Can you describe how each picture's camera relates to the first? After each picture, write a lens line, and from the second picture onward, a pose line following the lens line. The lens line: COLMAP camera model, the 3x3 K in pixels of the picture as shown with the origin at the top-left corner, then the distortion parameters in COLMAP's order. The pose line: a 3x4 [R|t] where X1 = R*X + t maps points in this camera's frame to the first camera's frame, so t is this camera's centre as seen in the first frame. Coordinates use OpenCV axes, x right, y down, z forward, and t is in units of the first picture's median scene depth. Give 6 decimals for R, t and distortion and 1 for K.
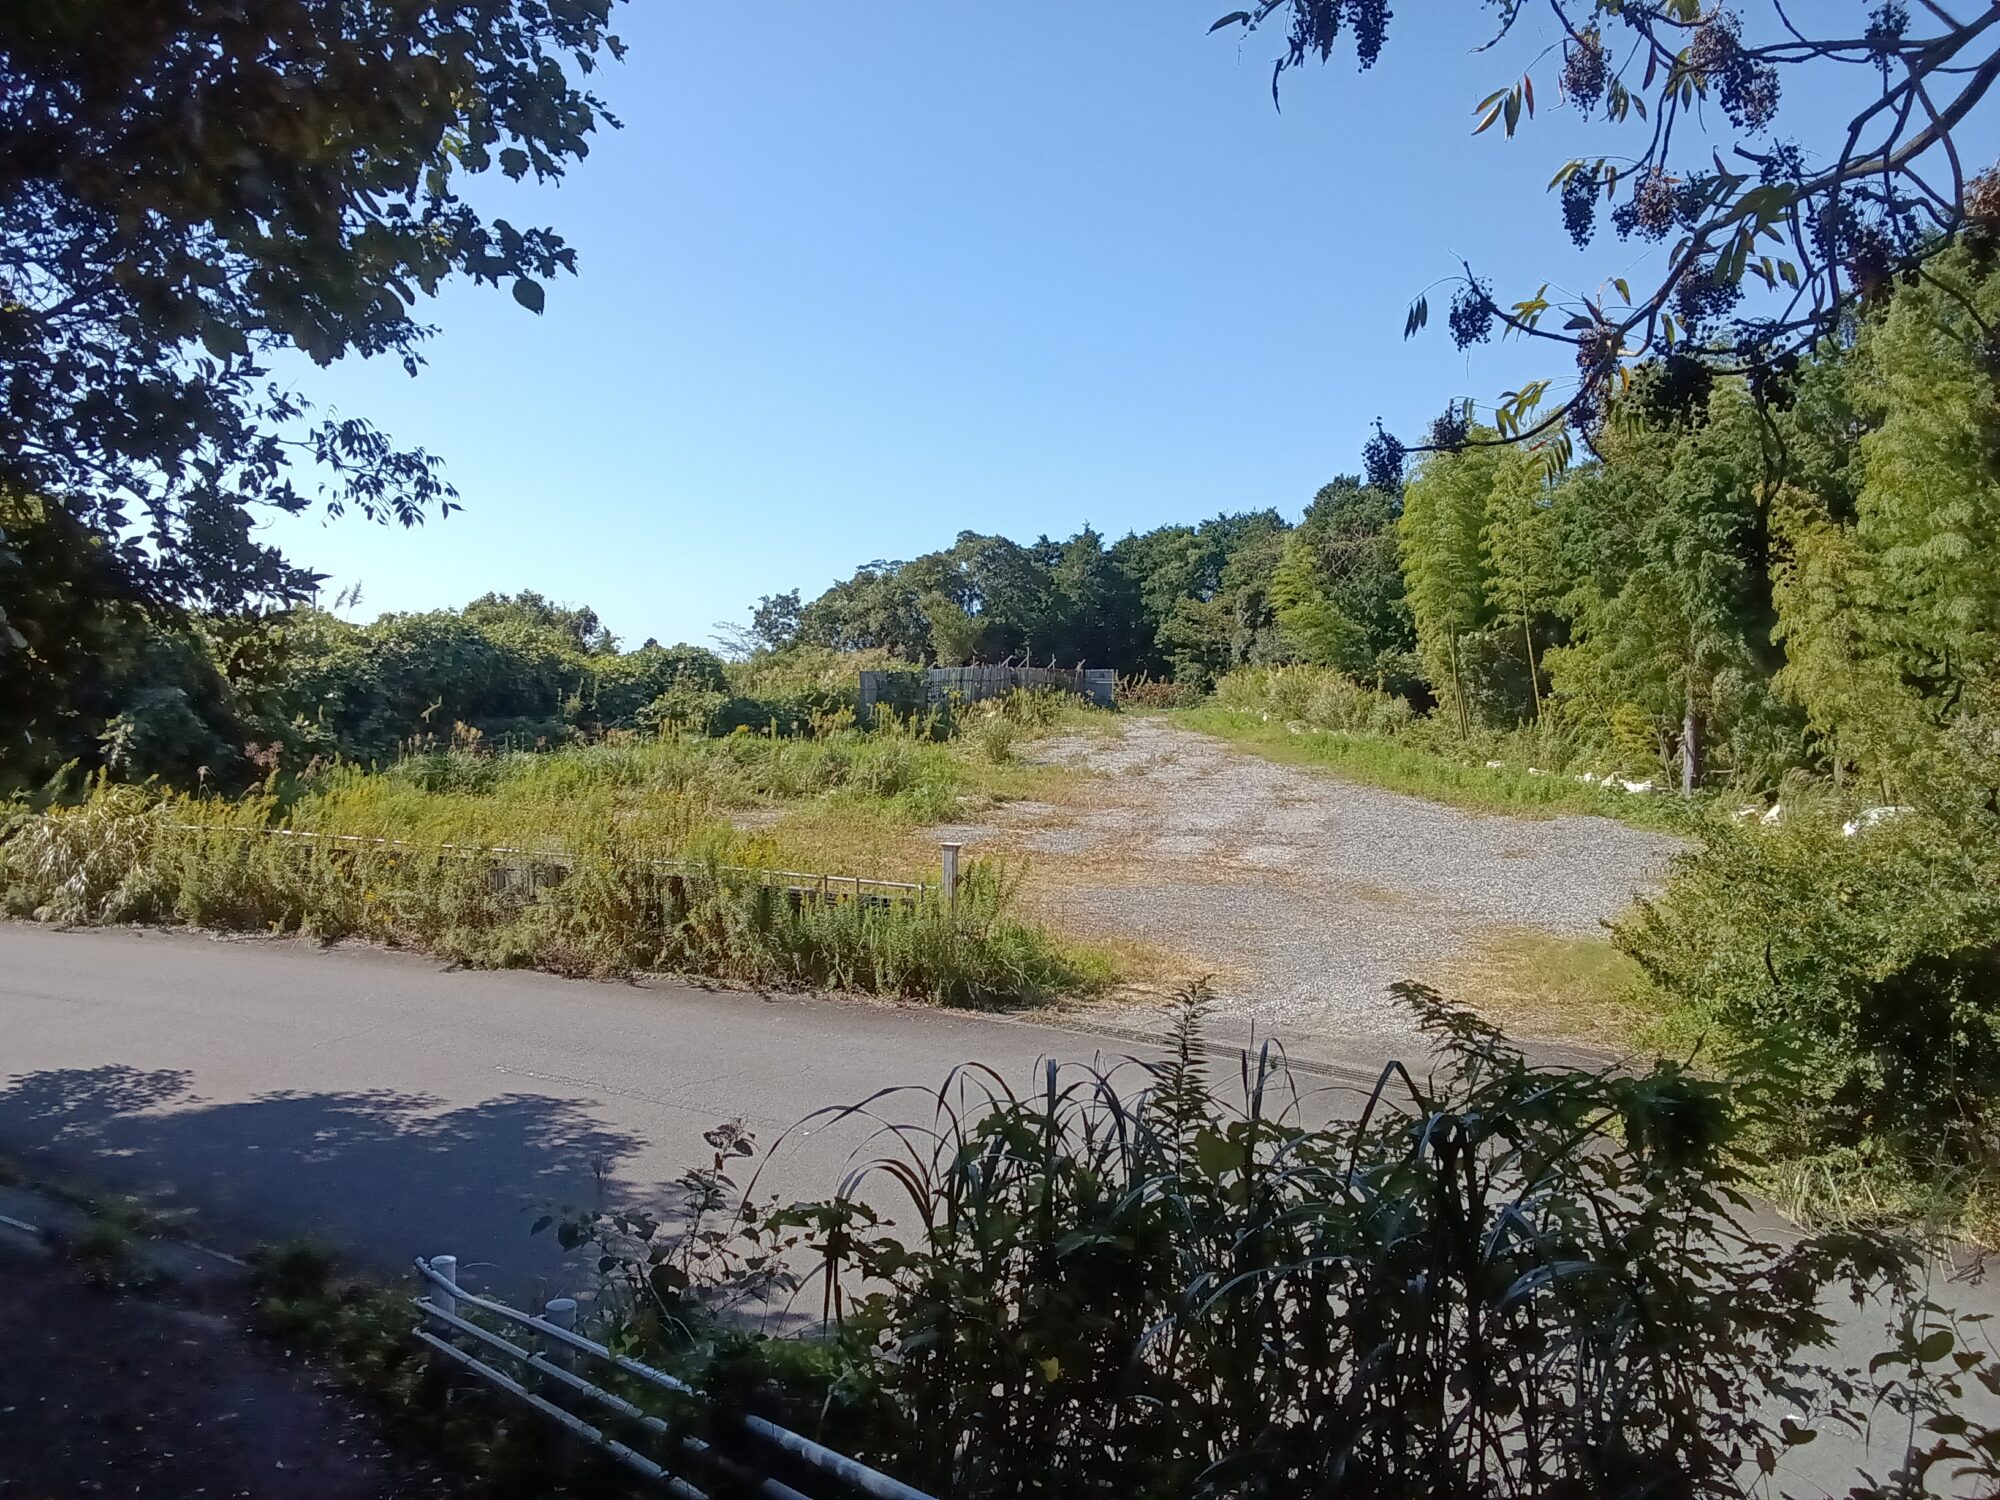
lens RADIAL K [[1538.5, 0, 993.7], [0, 1538.5, 753.4], [0, 0, 1]] dist [0.061714, -0.100112]
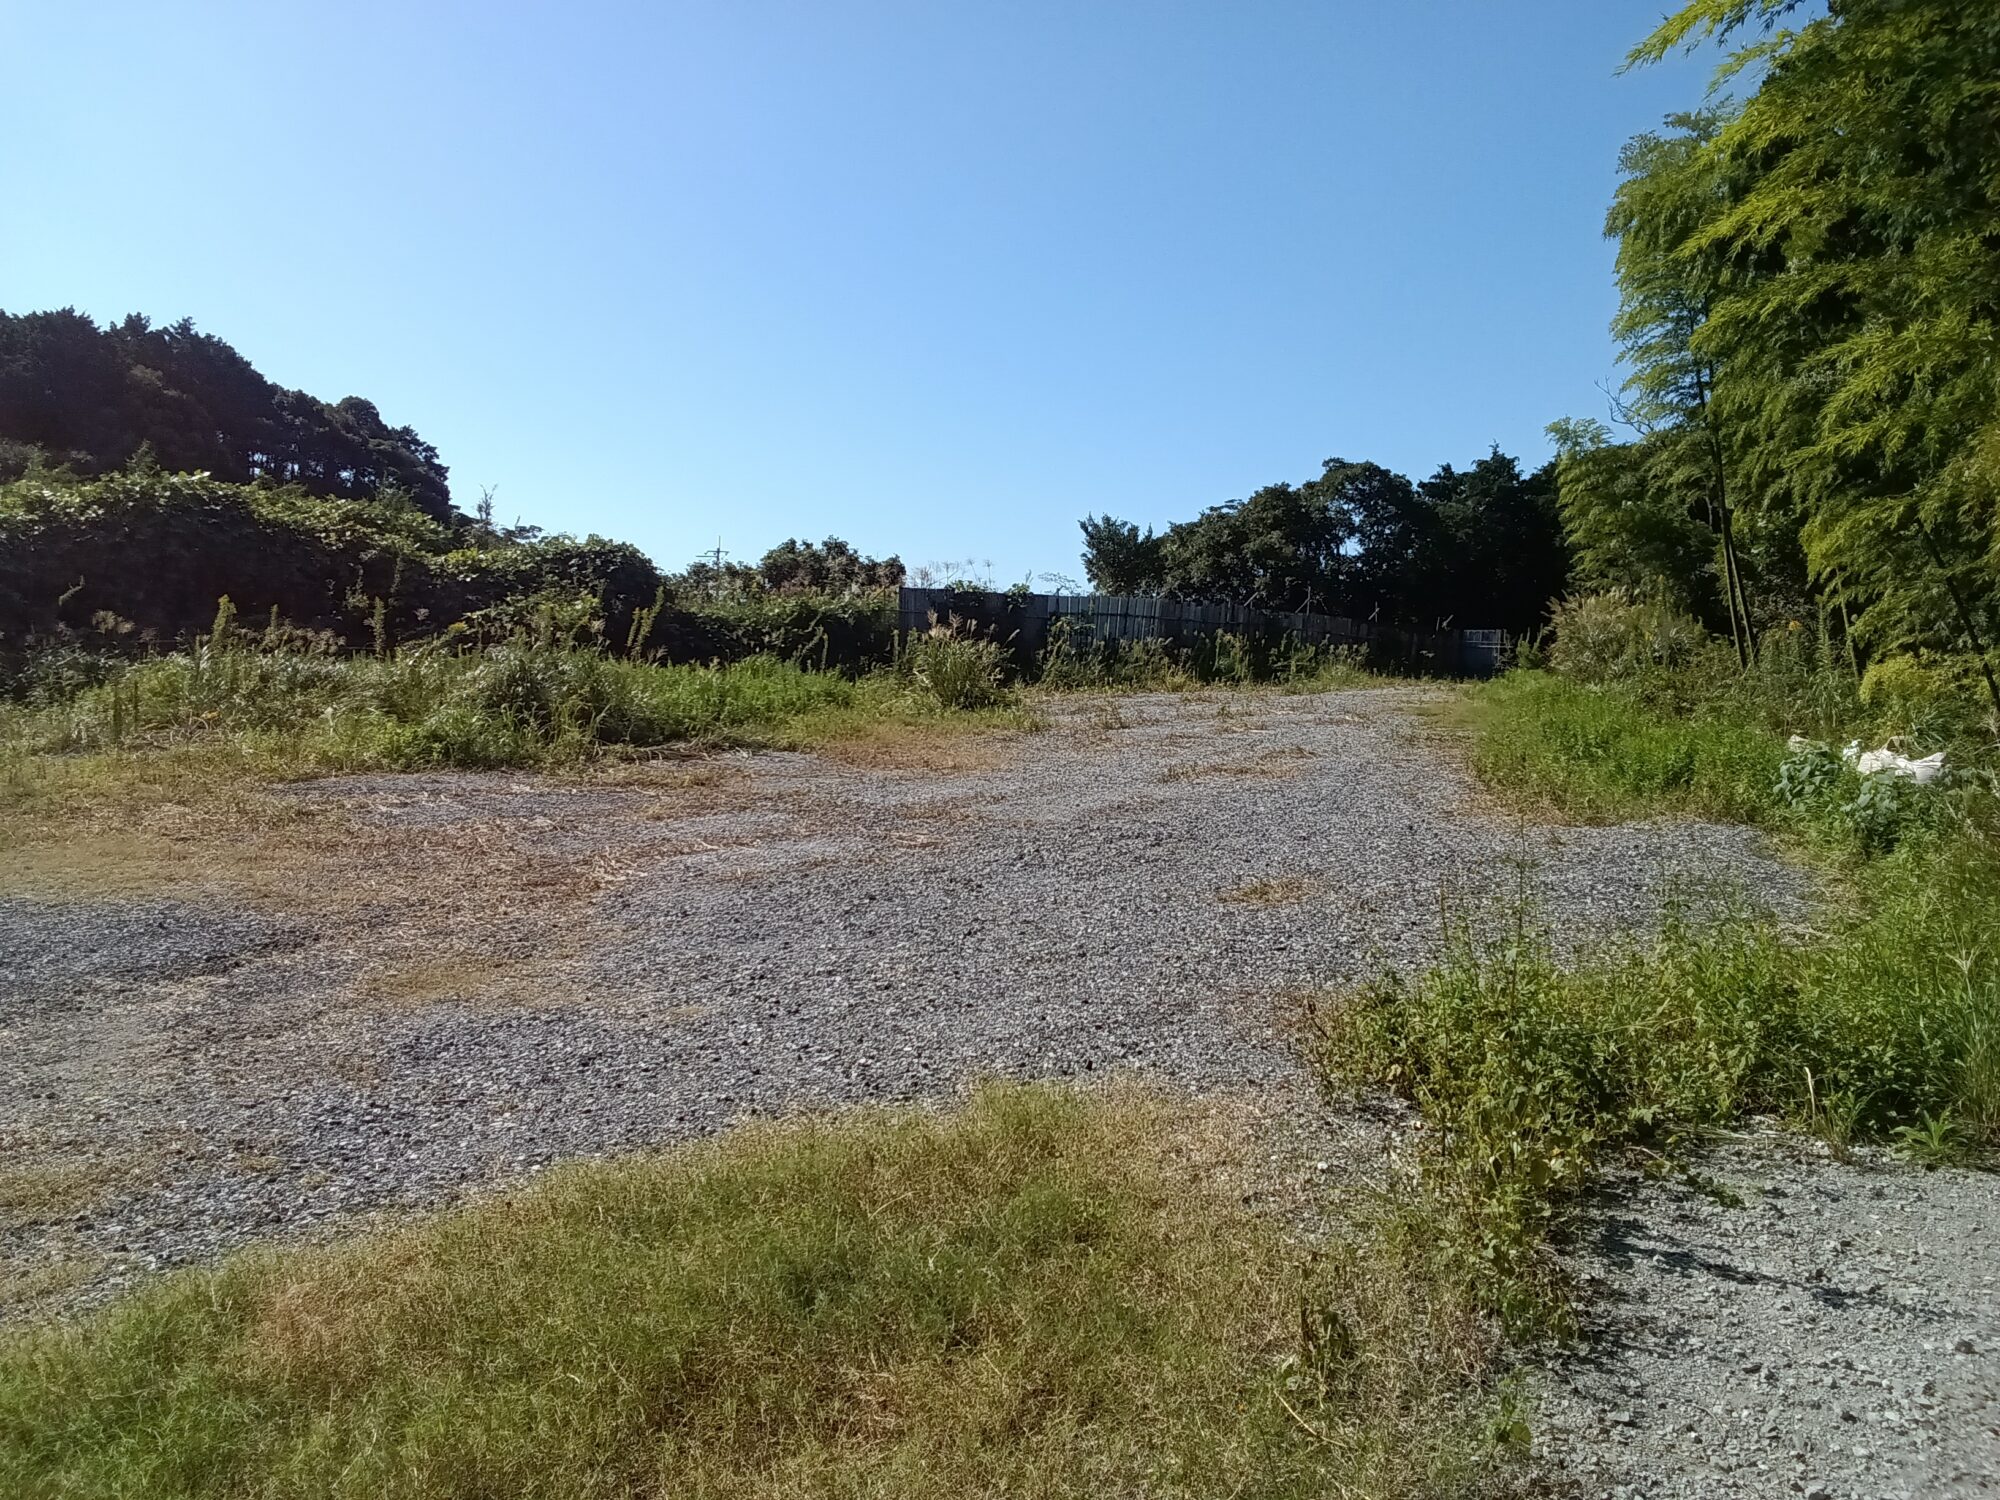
lens RADIAL K [[1538.5, 0, 1012.9], [0, 1538.5, 737.9], [0, 0, 1]] dist [0.061714, -0.100112]
pose [[0.930281, 0.036614, -0.365016, 0.329105], [-0.039859, 0.999204, -0.001357, 0.023629], [0.364676, 0.015812, 0.931000, 0.492318]]
